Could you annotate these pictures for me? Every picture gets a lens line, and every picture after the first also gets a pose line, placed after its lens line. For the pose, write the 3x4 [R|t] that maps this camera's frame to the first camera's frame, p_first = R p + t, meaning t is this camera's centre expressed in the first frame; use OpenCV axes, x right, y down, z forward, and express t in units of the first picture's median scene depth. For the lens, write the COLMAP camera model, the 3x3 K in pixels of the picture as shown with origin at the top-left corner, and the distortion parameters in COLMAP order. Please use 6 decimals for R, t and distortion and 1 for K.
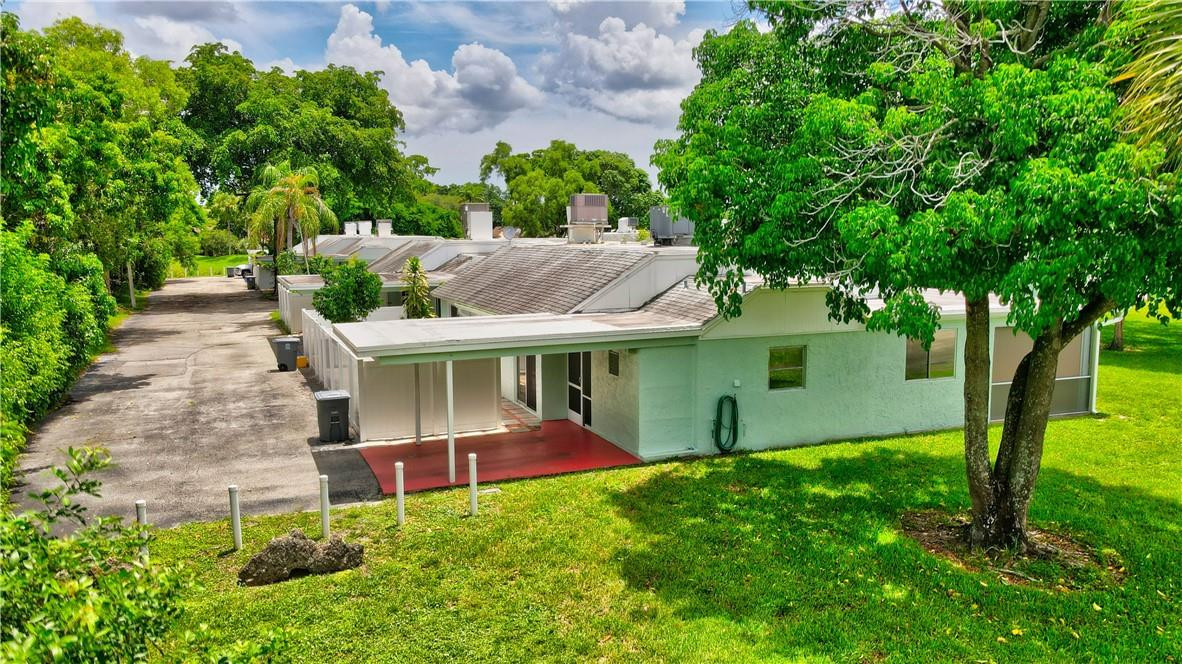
lens RADIAL K [[908.2, 0, 591.0], [0, 908.2, 332.0], [0, 0, 1]] dist [0.001214, 0.001355]
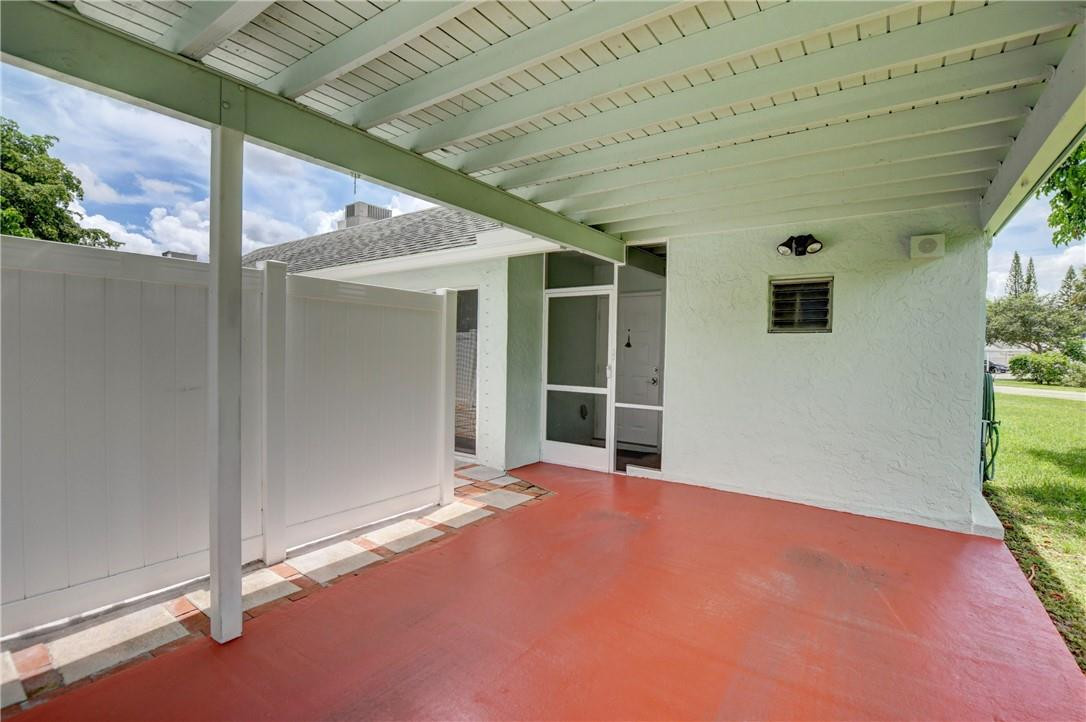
lens RADIAL K [[490.1, 0, 541.6], [0, 490.1, 365.8], [0, 0, 1]] dist [-0.027056, 0.002152]
pose [[0.838189, 0.006770, 0.545337, -0.069389], [0.044350, 0.995765, -0.080529, 0.026495], [-0.543573, 0.091684, 0.834340, 0.314472]]
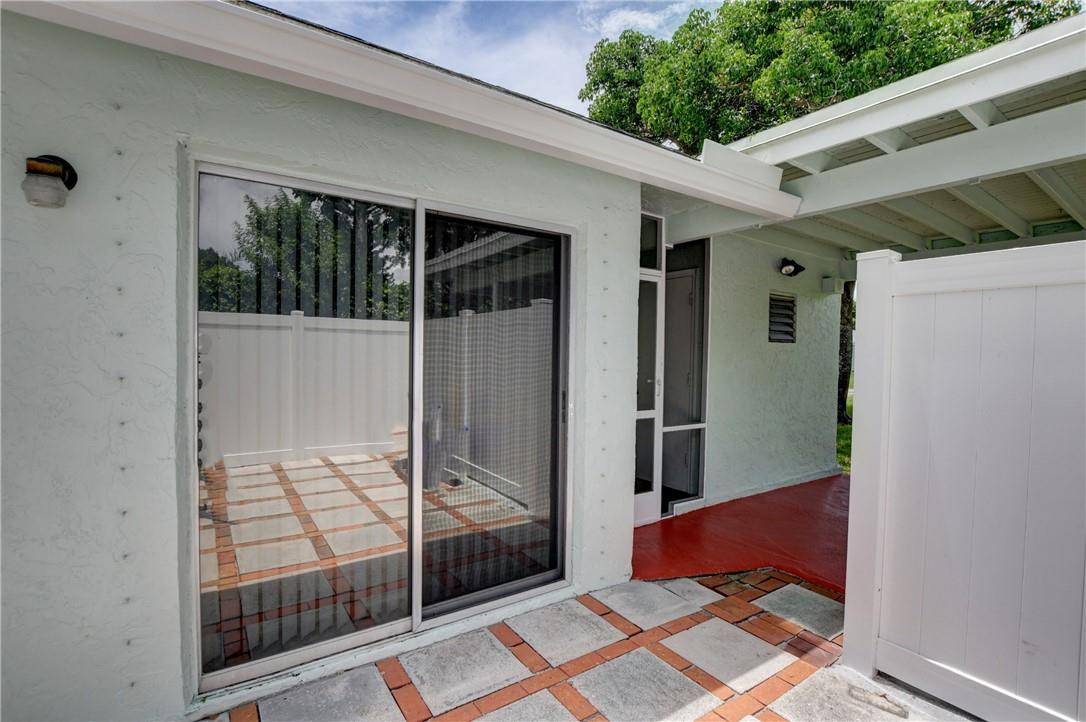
lens RADIAL K [[490.1, 0, 541.6], [0, 490.1, 365.8], [0, 0, 1]] dist [-0.027056, 0.002152]
pose [[-0.200286, -0.017049, 0.979589, -0.072362], [0.112330, 0.992856, 0.040247, 0.012397], [-0.973277, 0.118098, -0.196940, 0.419690]]
